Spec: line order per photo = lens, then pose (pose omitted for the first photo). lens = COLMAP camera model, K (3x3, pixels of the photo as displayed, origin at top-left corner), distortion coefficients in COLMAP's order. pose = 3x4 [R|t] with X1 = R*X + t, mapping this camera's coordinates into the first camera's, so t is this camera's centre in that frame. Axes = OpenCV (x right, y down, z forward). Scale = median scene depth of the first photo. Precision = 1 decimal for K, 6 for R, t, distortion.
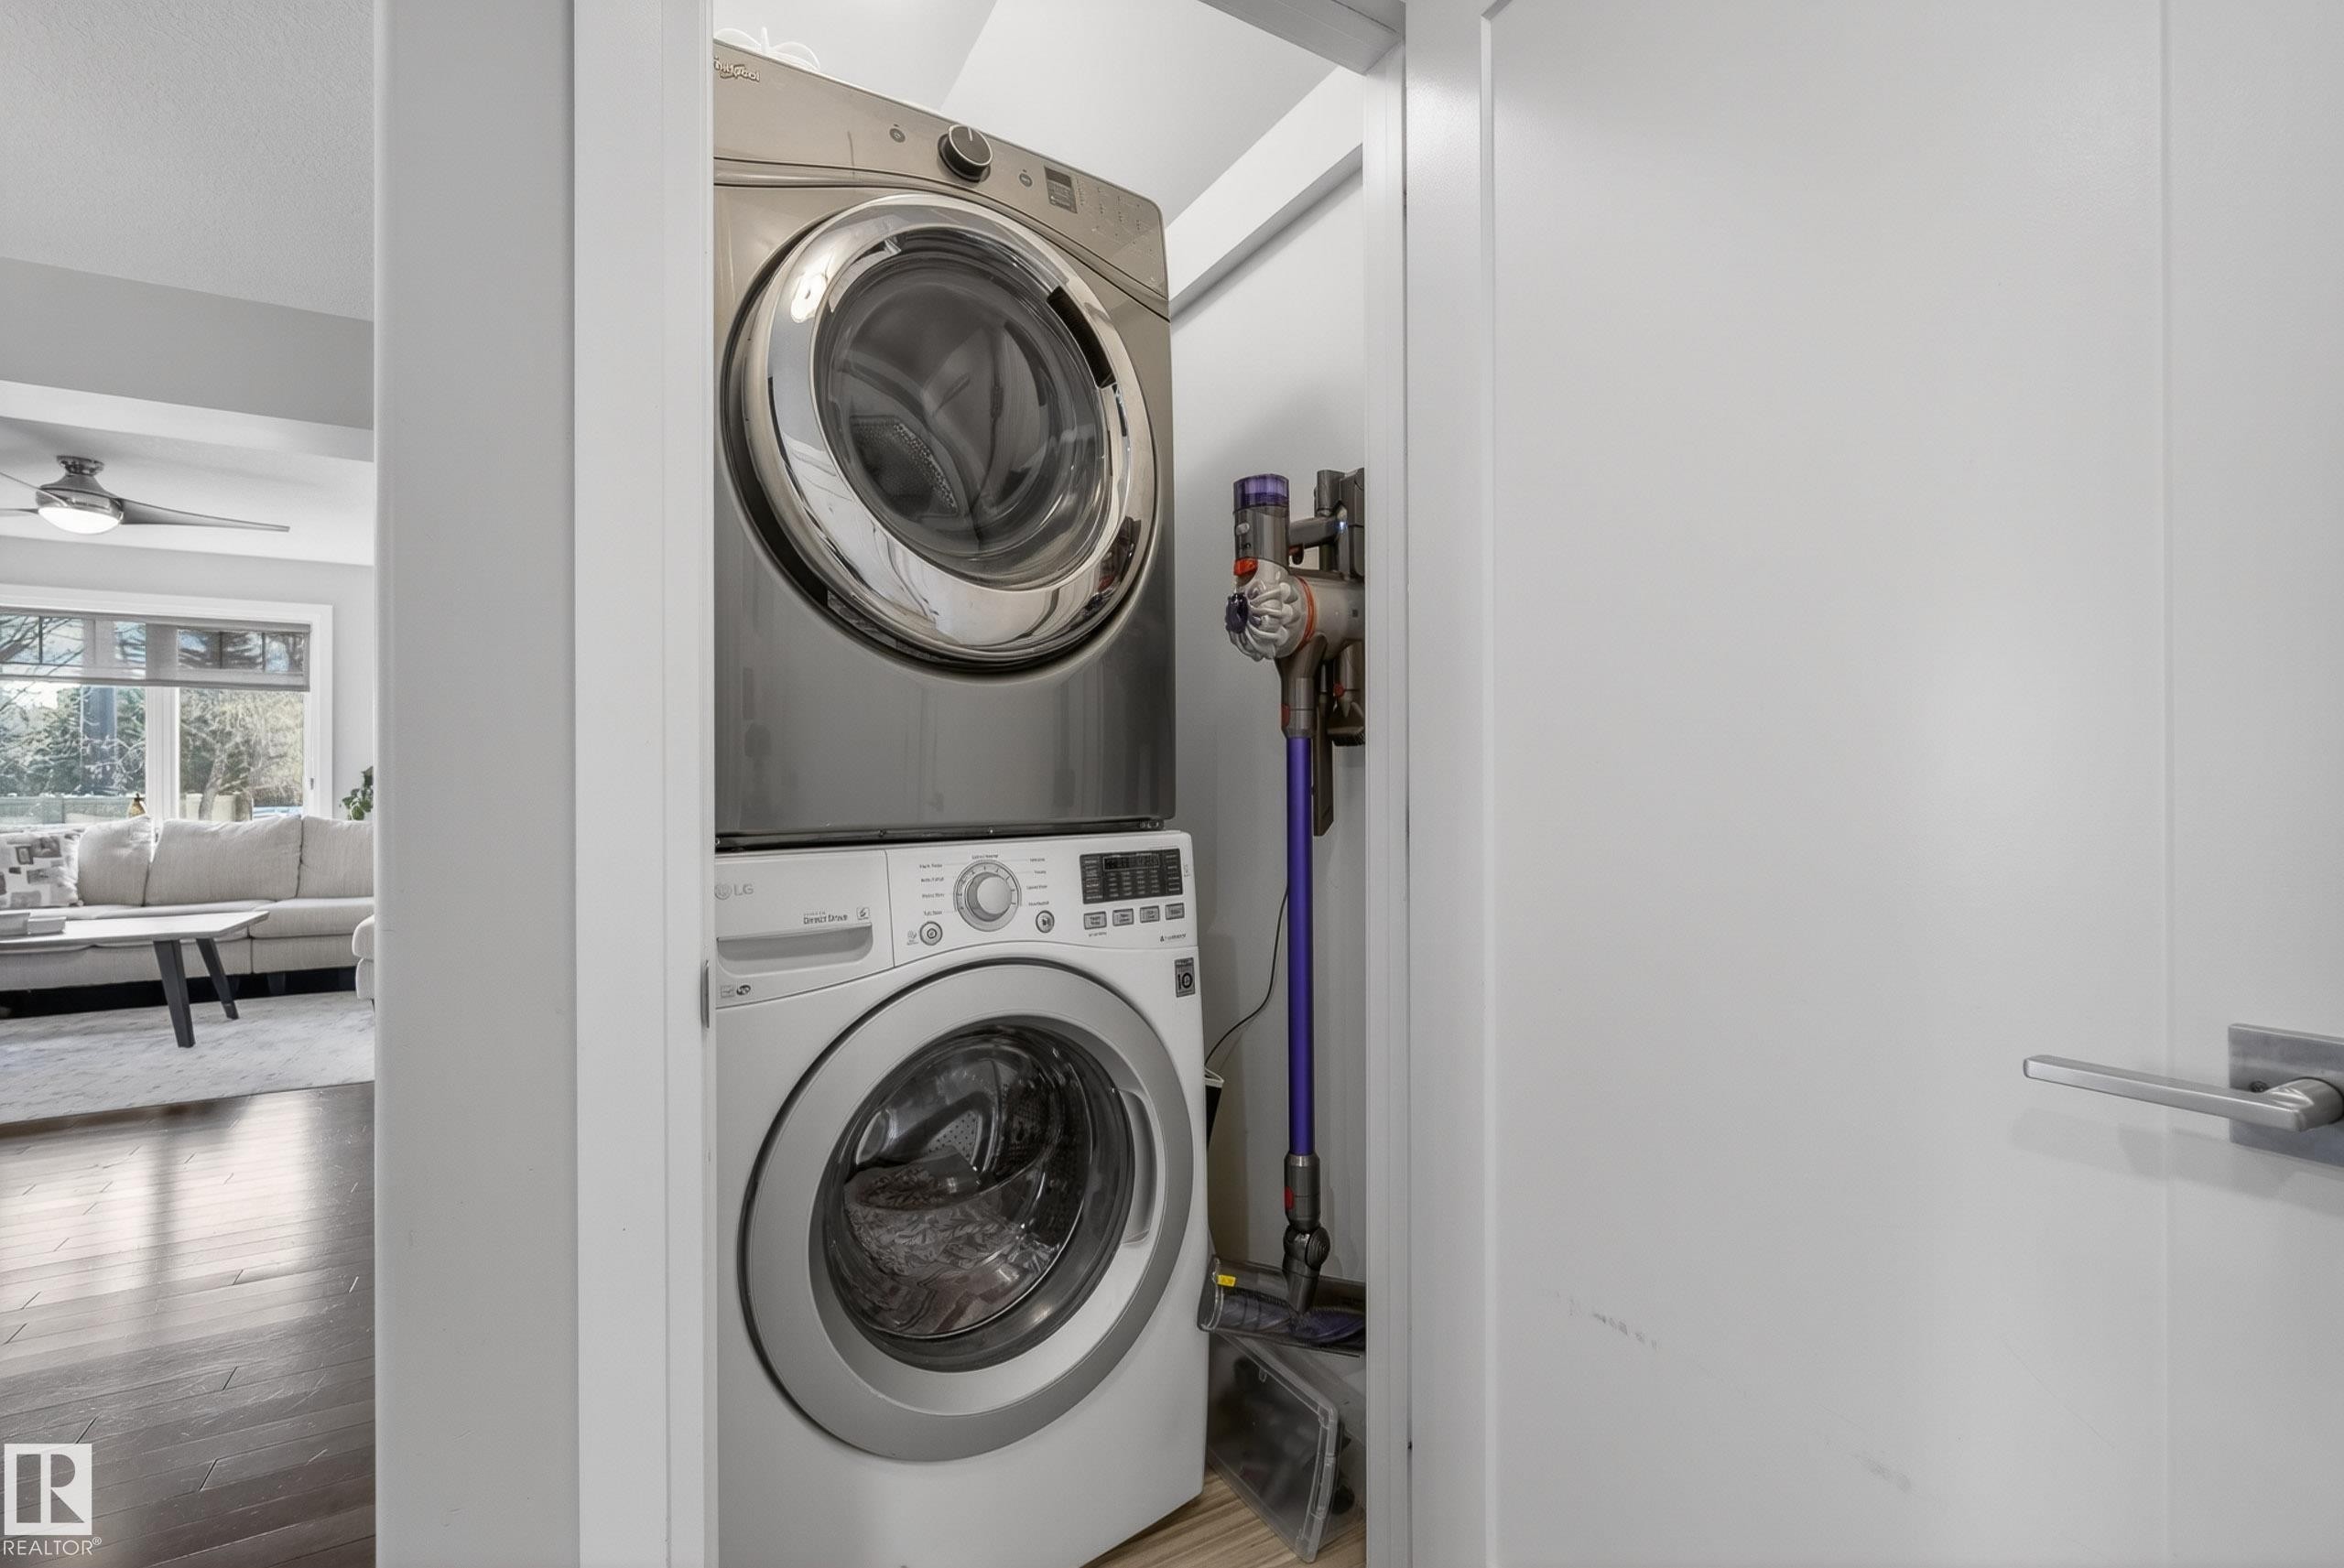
lens RADIAL K [[1019.9, 0, 1186.7], [0, 1019.9, 779.0], [0, 0, 1]] dist [-0.017459, 0.004311]
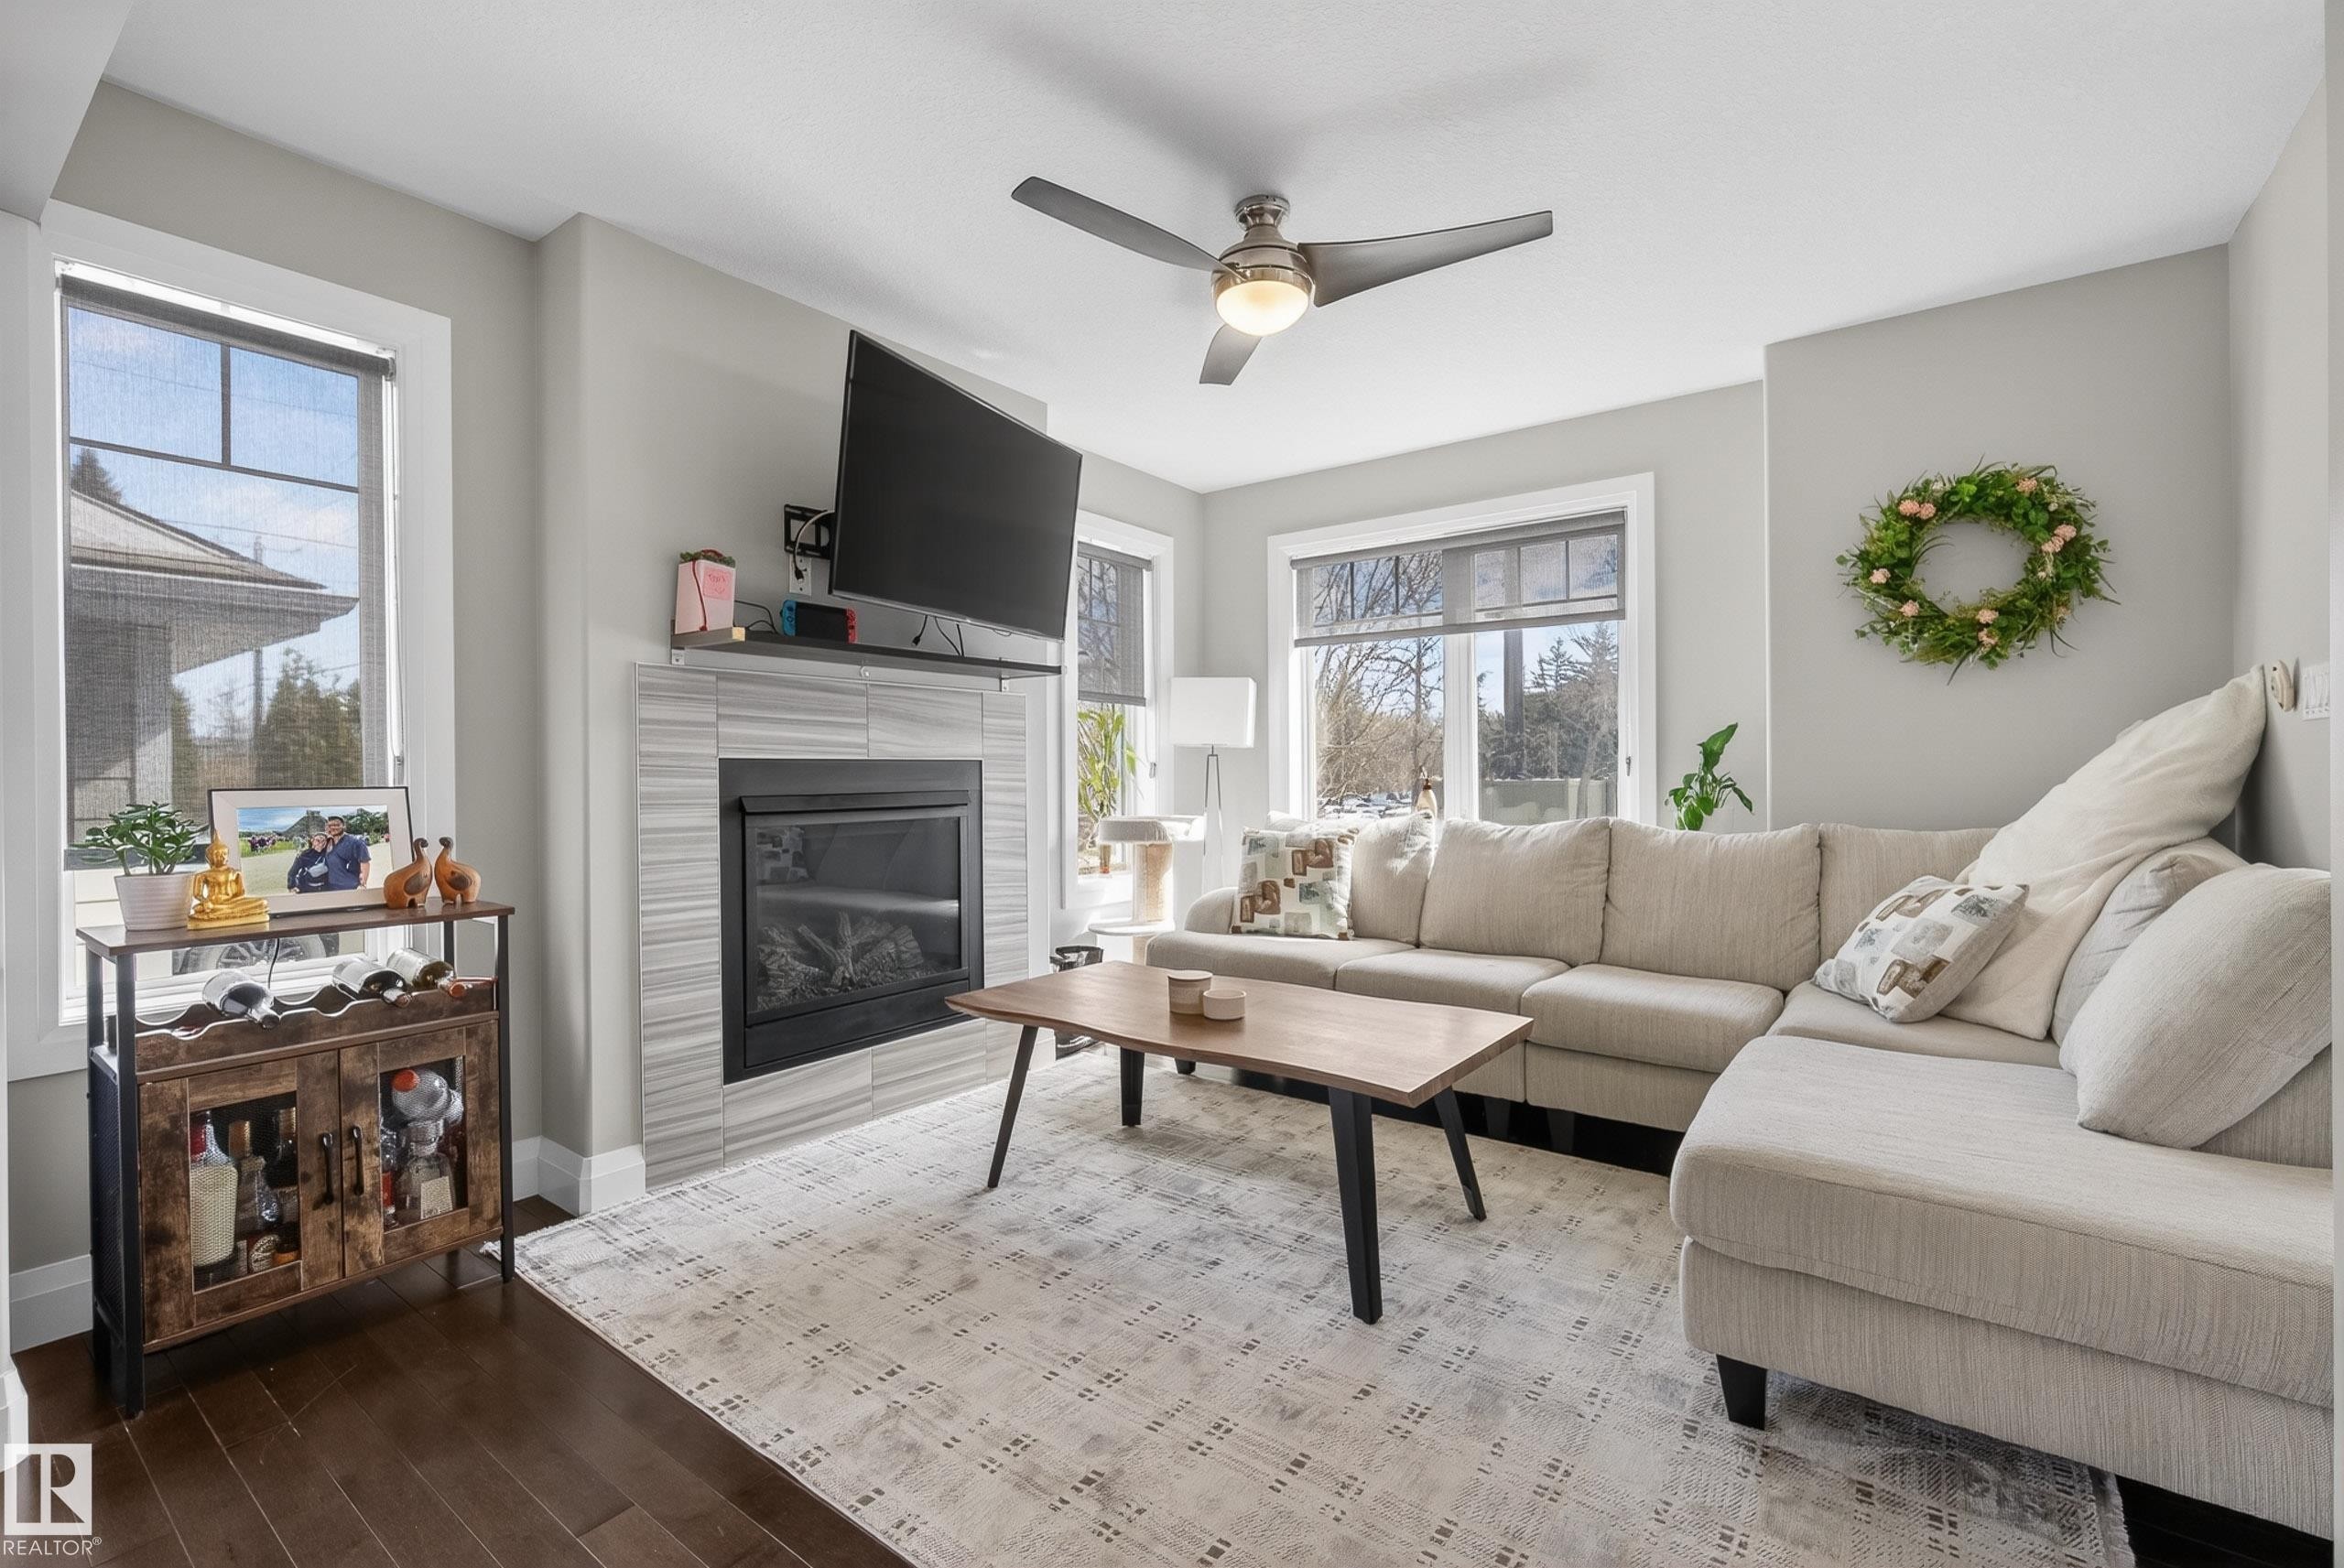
lens RADIAL K [[1019.9, 0, 1171.0], [0, 1019.9, 777.1], [0, 0, 1]] dist [-0.017459, 0.004311]
pose [[0.393709, 0.003342, -0.919229, -0.489542], [0.007796, 0.999945, 0.006974, 0.006427], [0.919202, -0.009912, 0.393661, 0.601942]]
